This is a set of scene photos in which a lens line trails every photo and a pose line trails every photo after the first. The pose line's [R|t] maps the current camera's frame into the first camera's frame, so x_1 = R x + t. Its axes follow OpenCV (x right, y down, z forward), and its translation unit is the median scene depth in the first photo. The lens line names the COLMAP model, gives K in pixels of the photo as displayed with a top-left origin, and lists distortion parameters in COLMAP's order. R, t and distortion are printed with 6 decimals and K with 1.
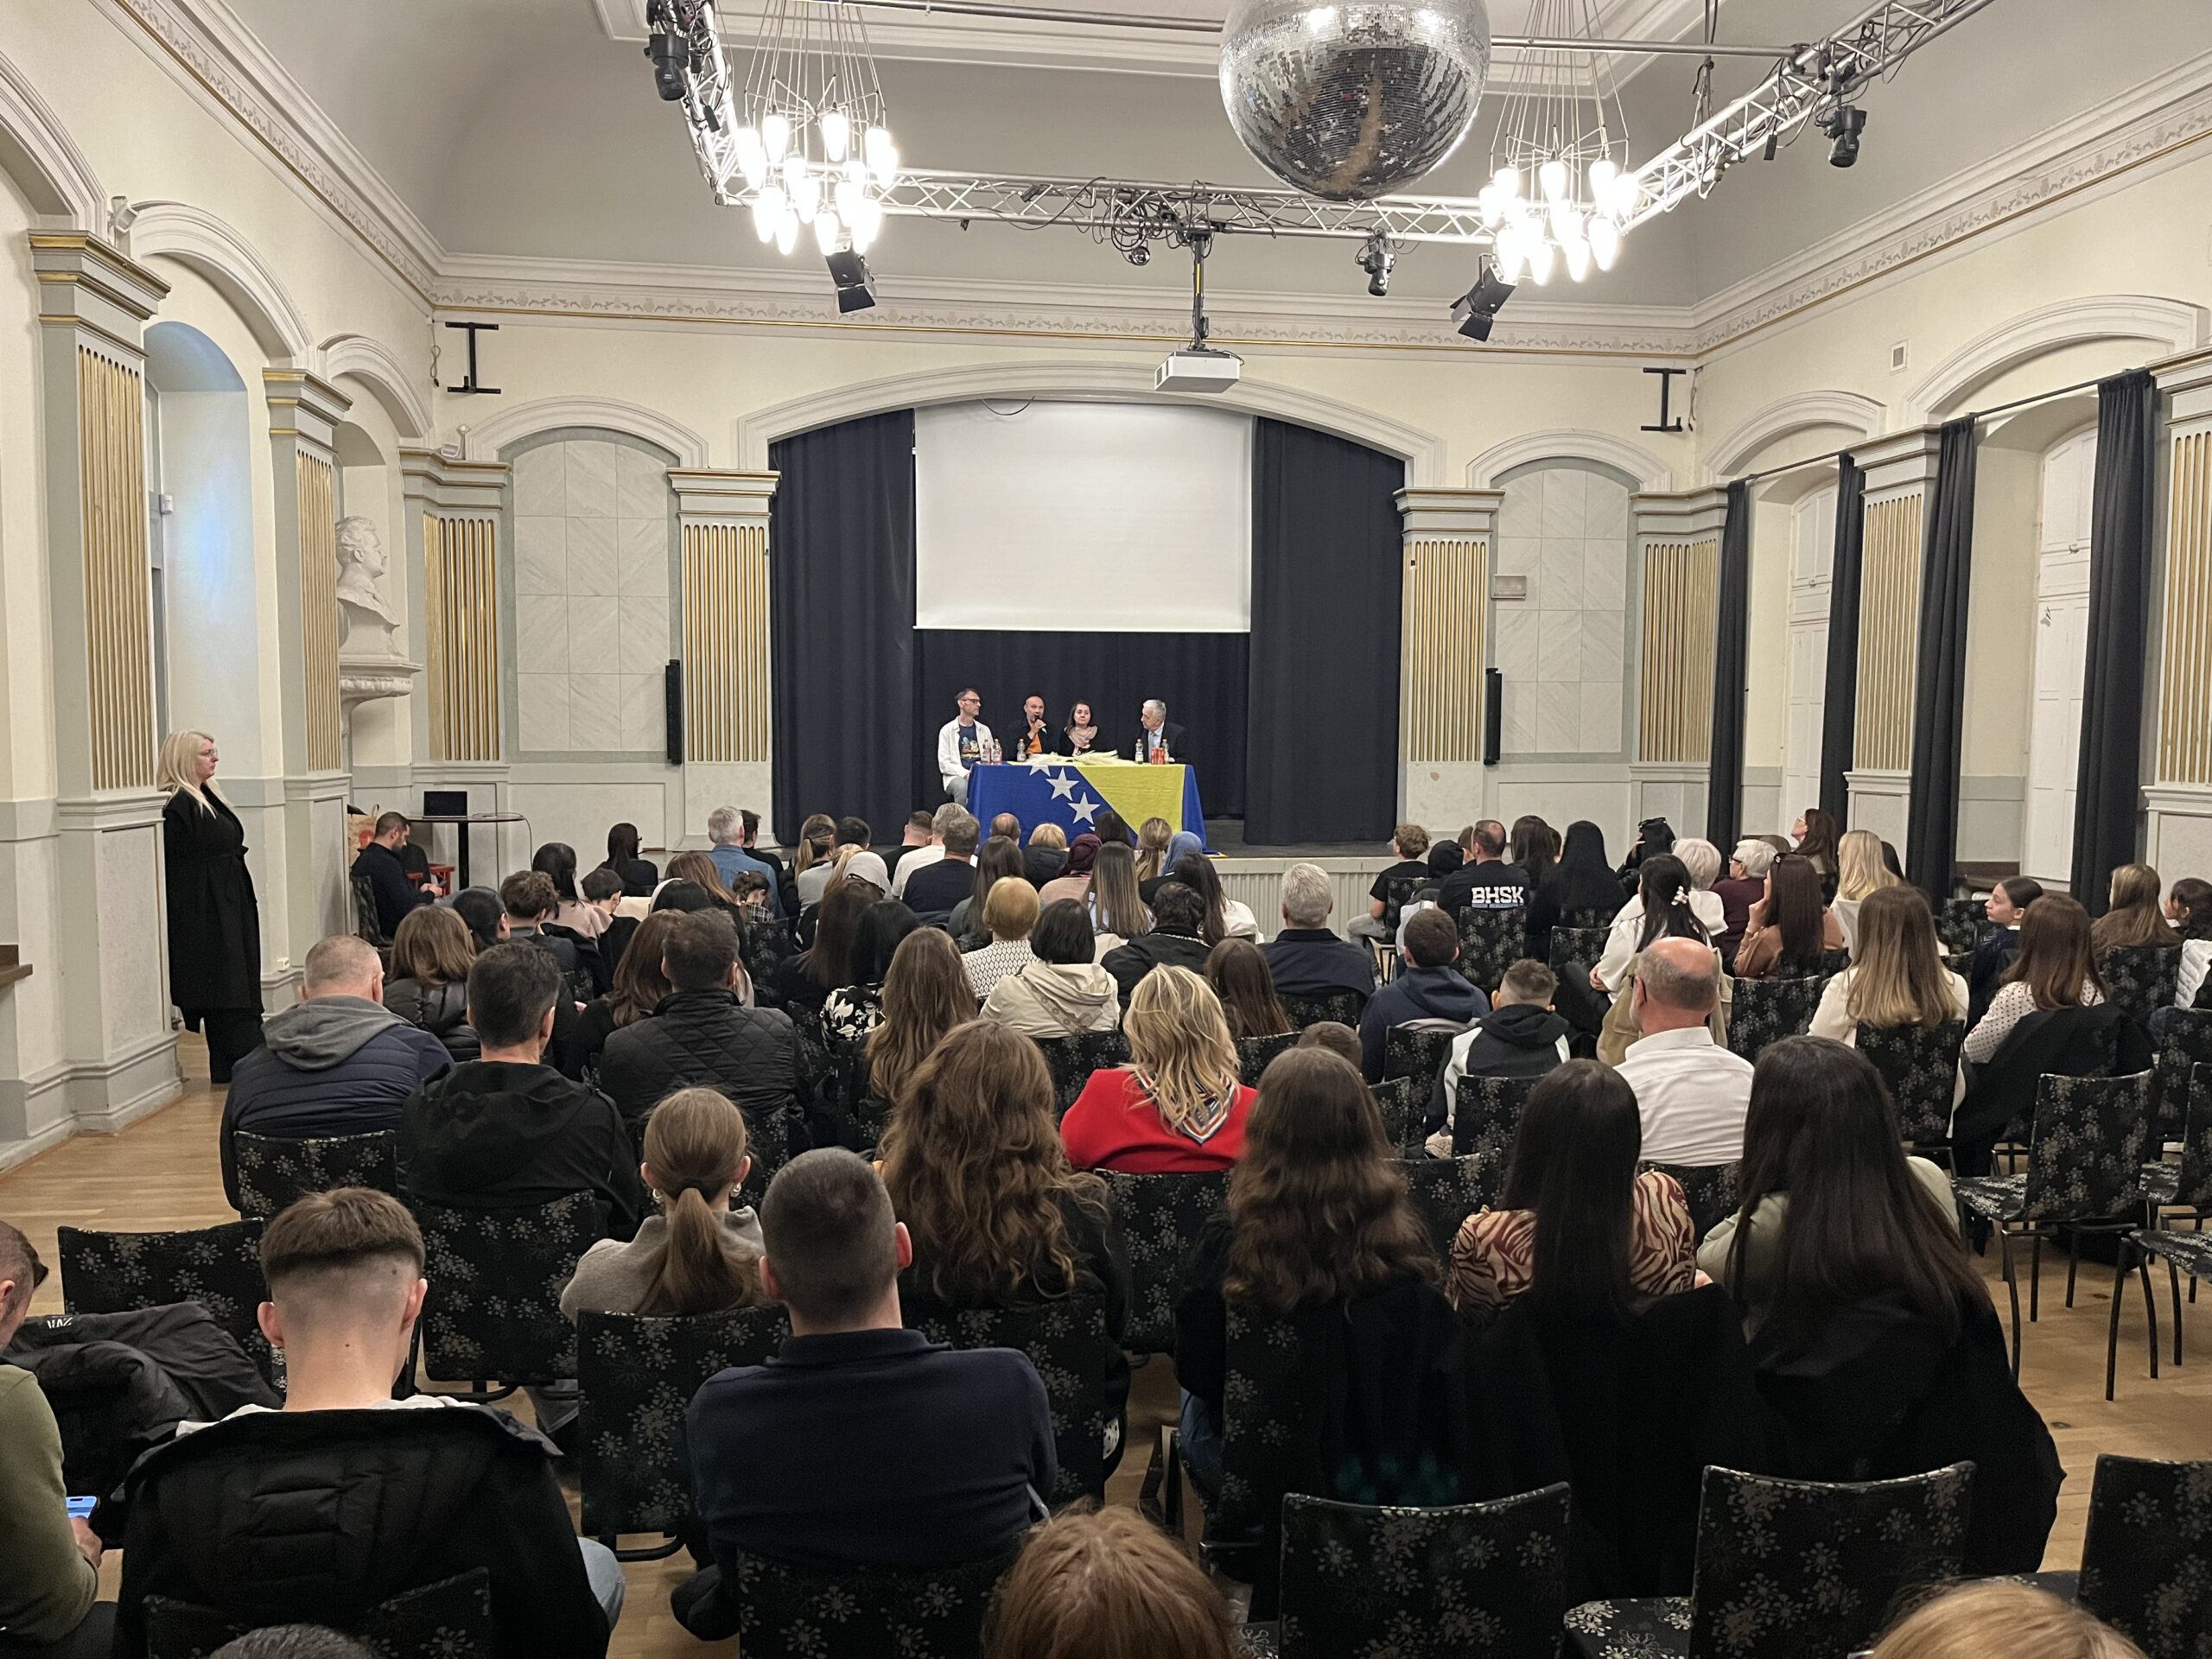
lens RADIAL K [[1692.1, 0, 1106.0], [0, 1692.1, 829.5], [0, 0, 1]] dist [0.033461, -0.052242]
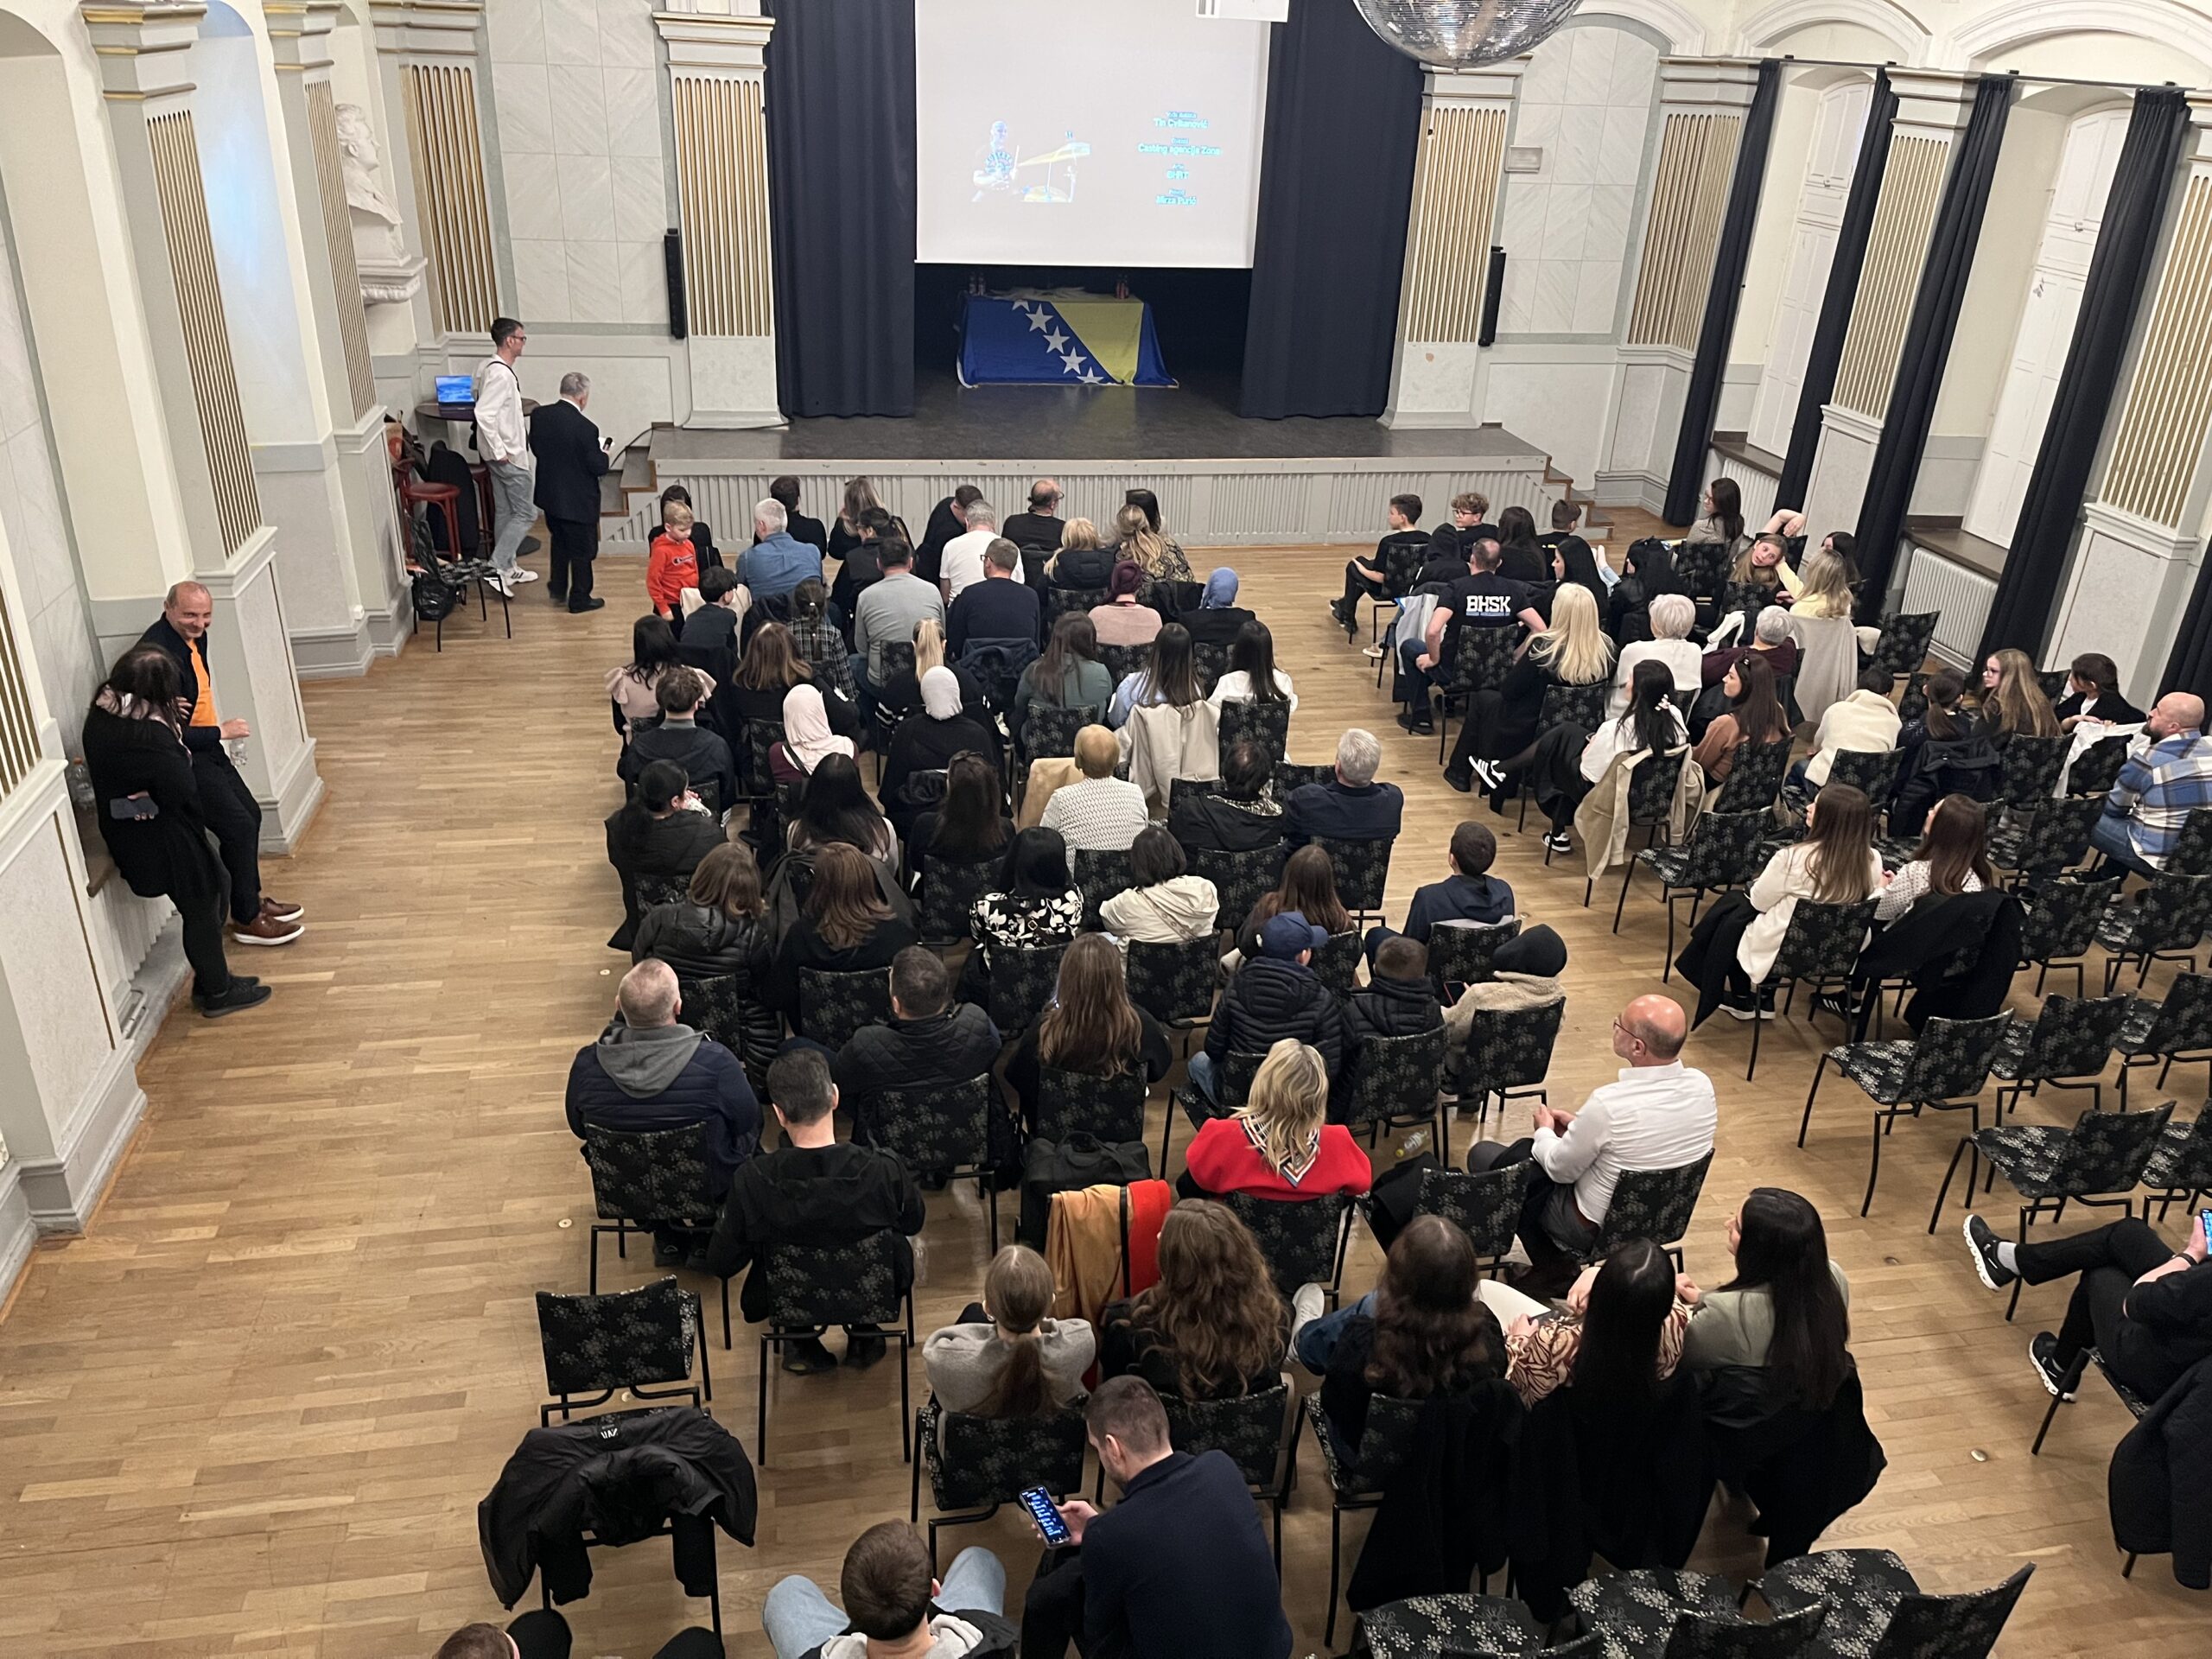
lens RADIAL K [[1679.1, 0, 1126.4], [0, 1679.1, 830.7], [0, 0, 1]] dist [0.074619, -0.114621]
pose [[0.998080, 0.014310, 0.060264, -0.057338], [-0.035506, 0.929410, 0.367337, -0.171714], [-0.050754, -0.368771, 0.928134, -0.050588]]
